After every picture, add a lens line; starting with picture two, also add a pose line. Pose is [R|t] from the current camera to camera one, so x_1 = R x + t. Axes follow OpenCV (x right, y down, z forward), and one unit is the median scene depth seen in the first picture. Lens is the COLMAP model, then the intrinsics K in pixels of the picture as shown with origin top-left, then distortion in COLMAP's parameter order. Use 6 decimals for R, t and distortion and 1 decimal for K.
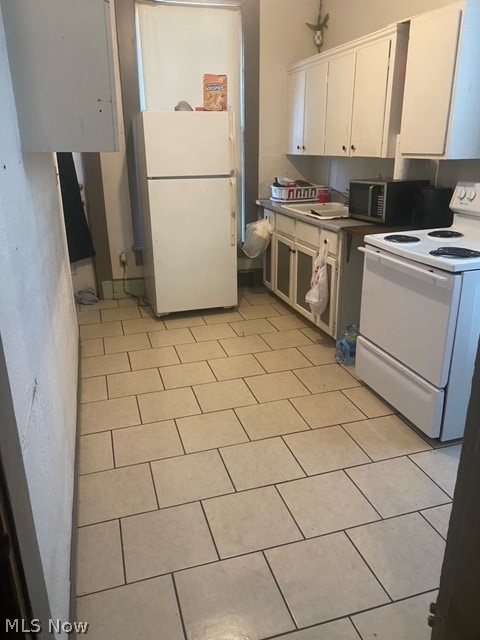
lens RADIAL K [[490.3, 0, 245.9], [0, 490.3, 314.4], [0, 0, 1]] dist [-0.002684, -0.012927]
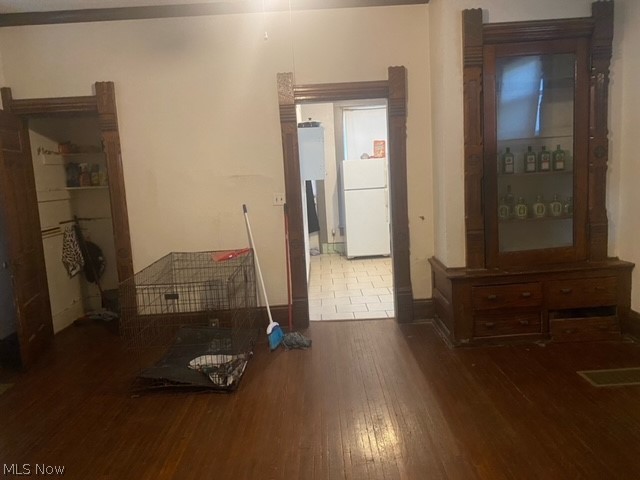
lens RADIAL K [[490.3, 0, 318.5], [0, 490.3, 240.6], [0, 0, 1]] dist [-0.002684, -0.012927]
pose [[0.949768, -0.011091, -0.312759, 0.313727], [-0.052796, 0.979370, -0.195057, 0.315926], [0.308470, 0.201771, 0.929588, -0.852545]]
